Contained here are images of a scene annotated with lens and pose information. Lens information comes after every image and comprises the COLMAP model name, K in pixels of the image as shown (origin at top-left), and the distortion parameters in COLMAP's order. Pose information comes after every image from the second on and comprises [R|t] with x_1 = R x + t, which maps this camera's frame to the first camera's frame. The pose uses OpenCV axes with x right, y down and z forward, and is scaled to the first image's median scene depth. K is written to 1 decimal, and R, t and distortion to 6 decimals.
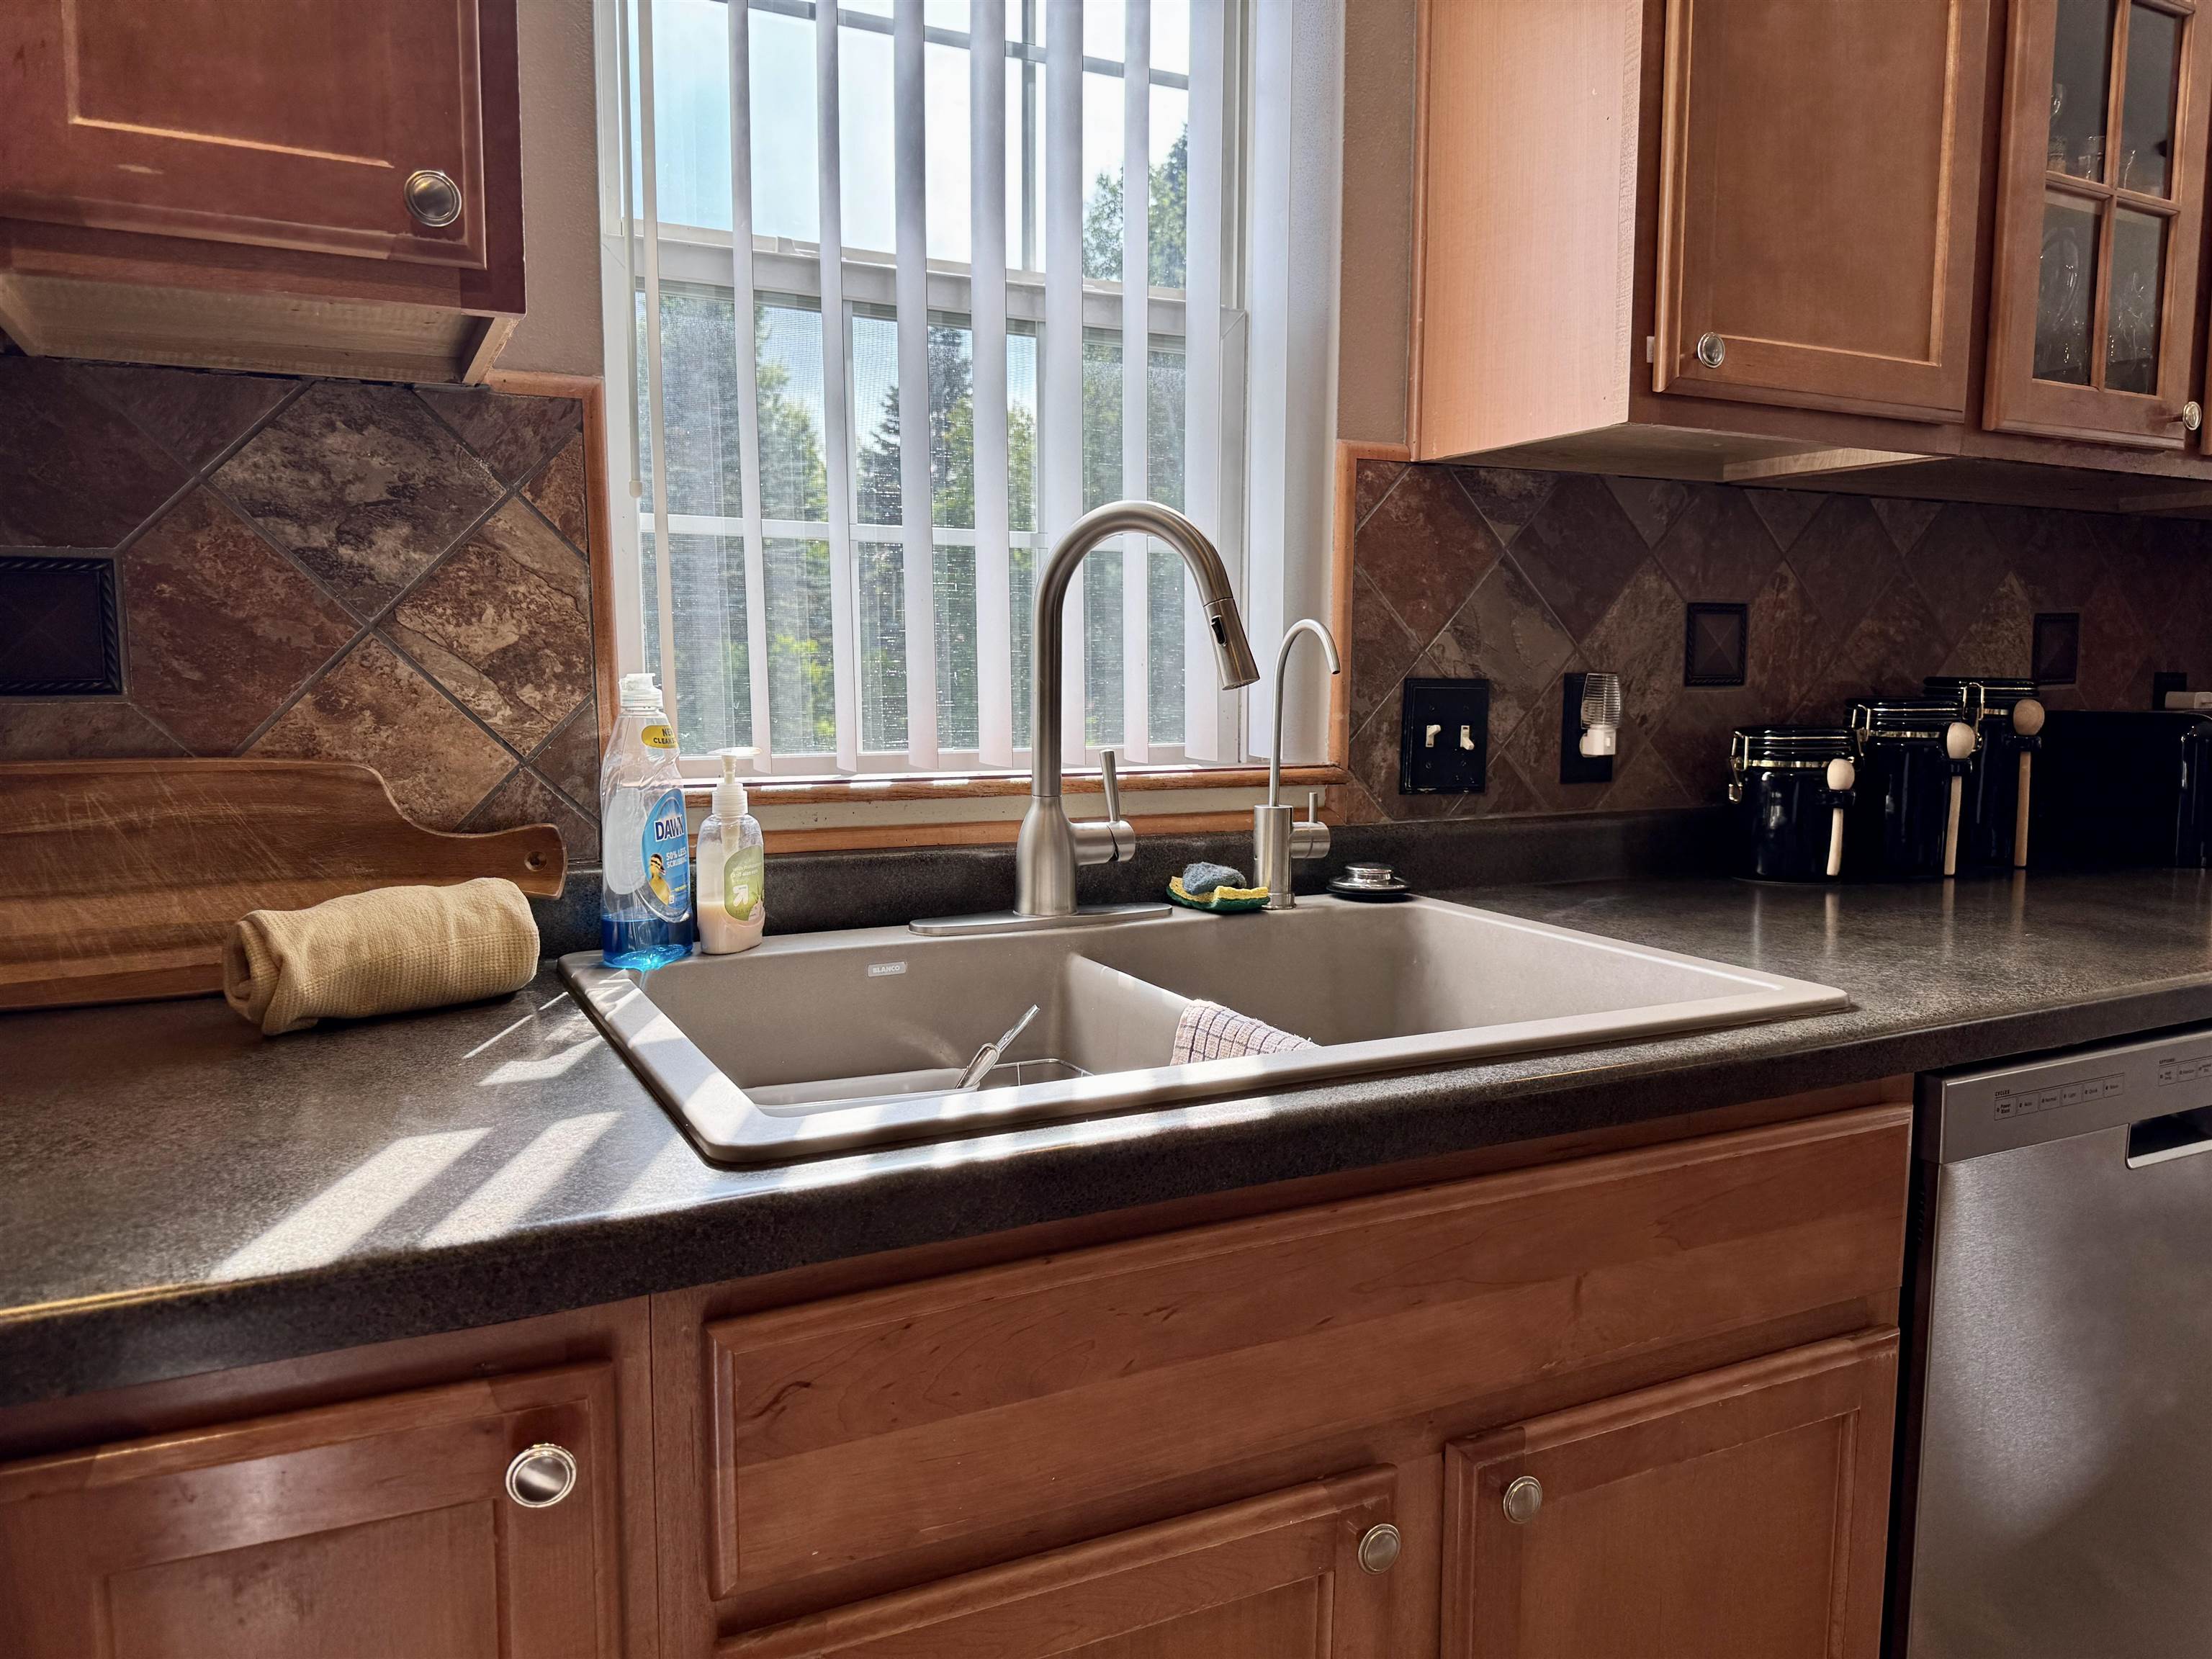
lens RADIAL K [[1552.8, 0, 1113.0], [0, 1552.8, 834.3], [0, 0, 1]] dist [0.055205, -0.072071]
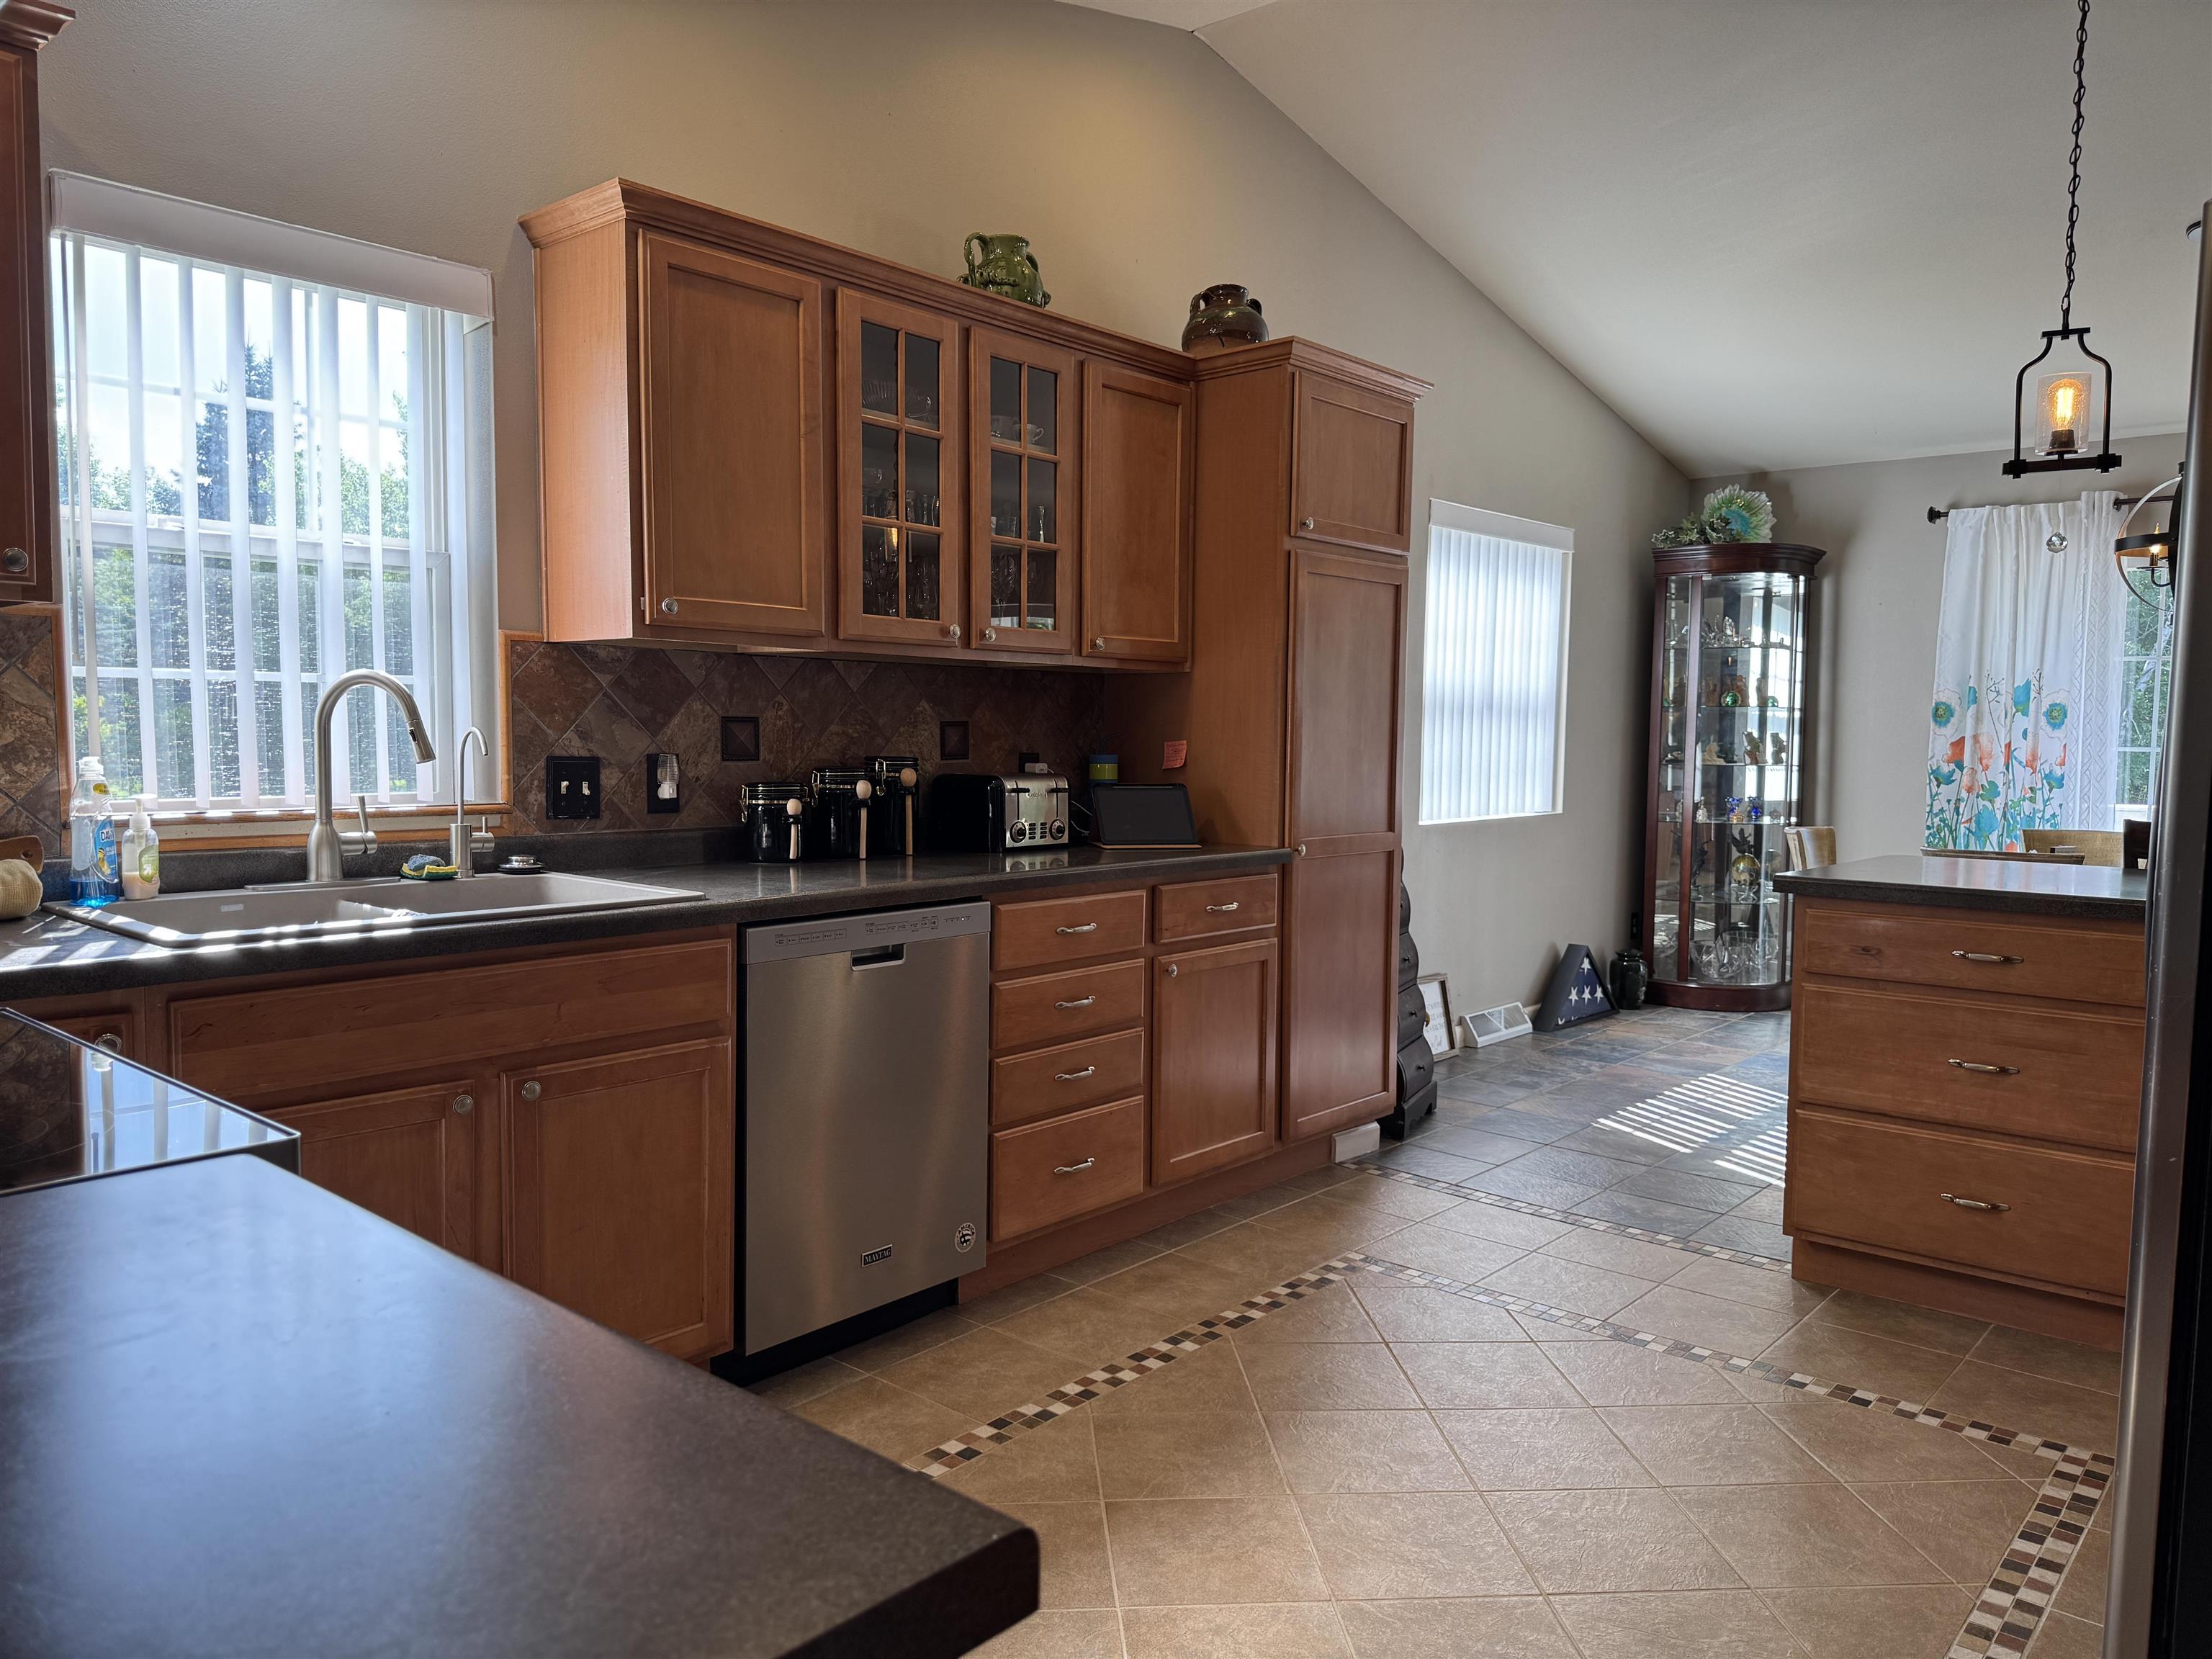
lens RADIAL K [[1552.8, 0, 1102.1], [0, 1552.8, 847.9], [0, 0, 1]] dist [0.055205, -0.072071]
pose [[0.927435, -0.020914, 0.373399, 0.113215], [0.032058, 0.999206, -0.023658, 0.079147], [-0.372608, 0.033911, 0.927369, -1.048450]]
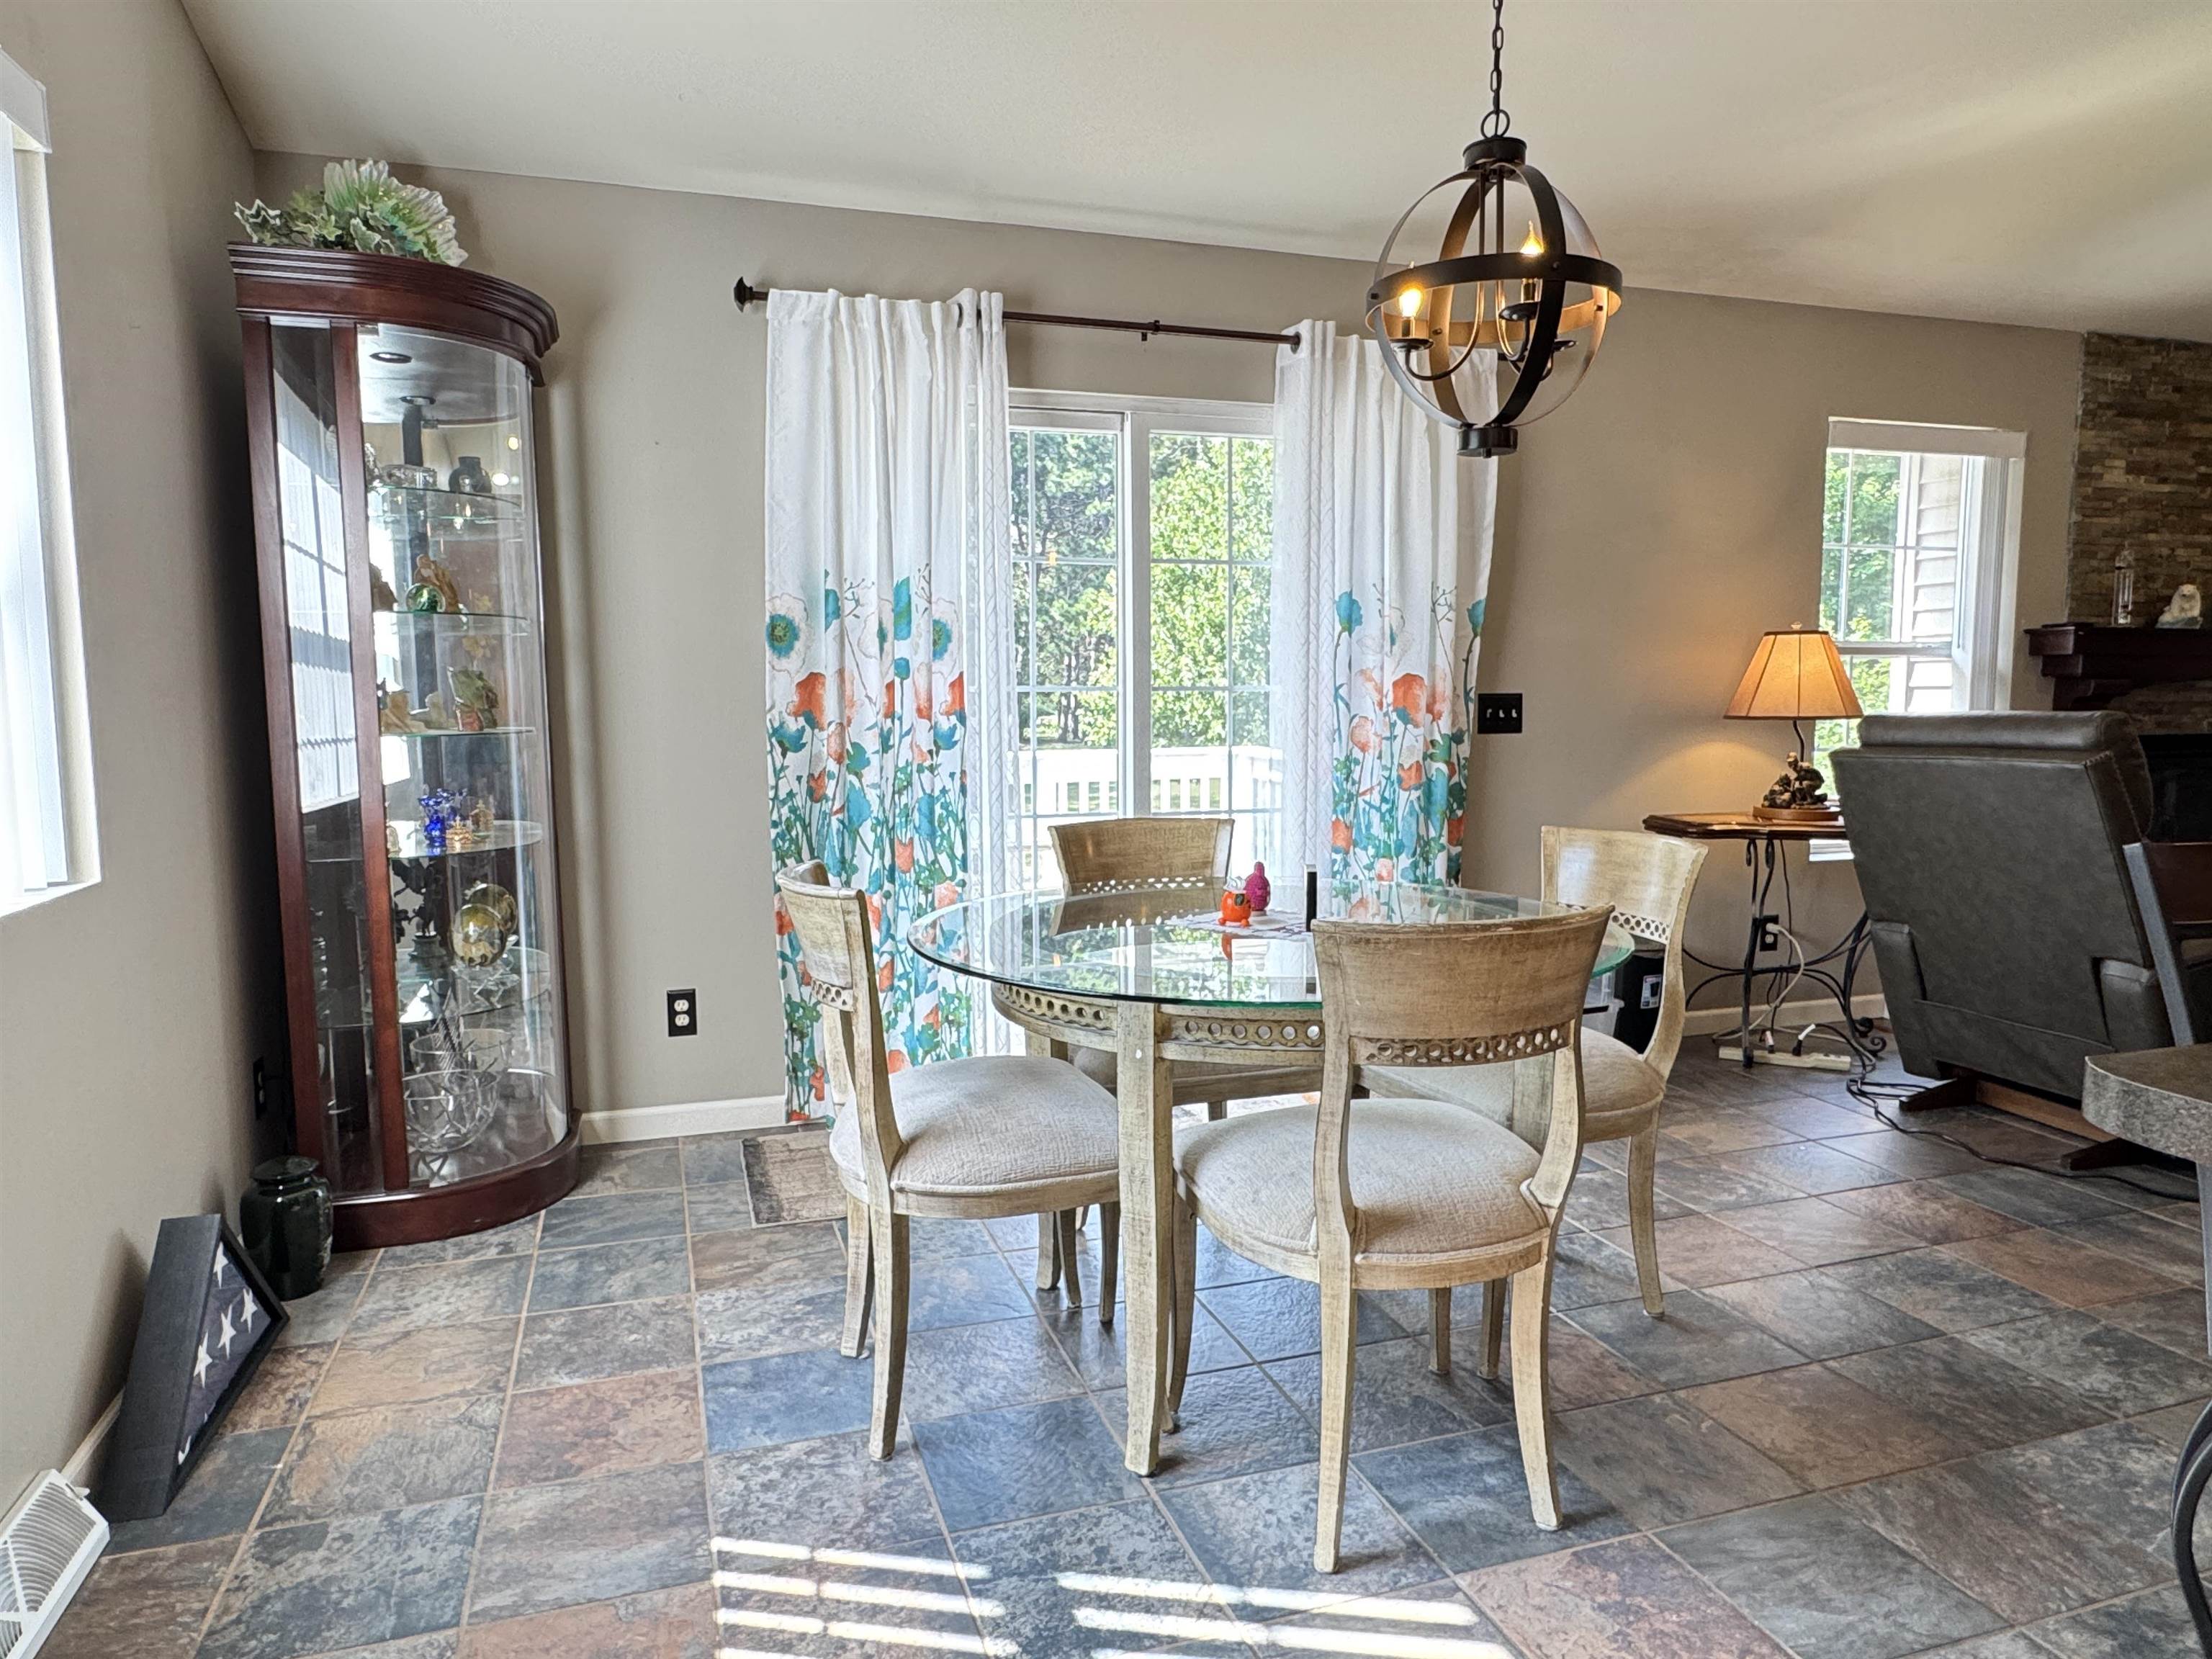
lens RADIAL K [[1375.4, 0, 1102.4], [0, 1375.4, 825.3], [0, 0, 1]] dist [-0.004808, 0.003320]
pose [[0.142797, -0.097295, 0.984958, 1.676564], [0.116817, 0.989858, 0.080844, -0.127595], [-0.982834, 0.103516, 0.152715, 1.243908]]
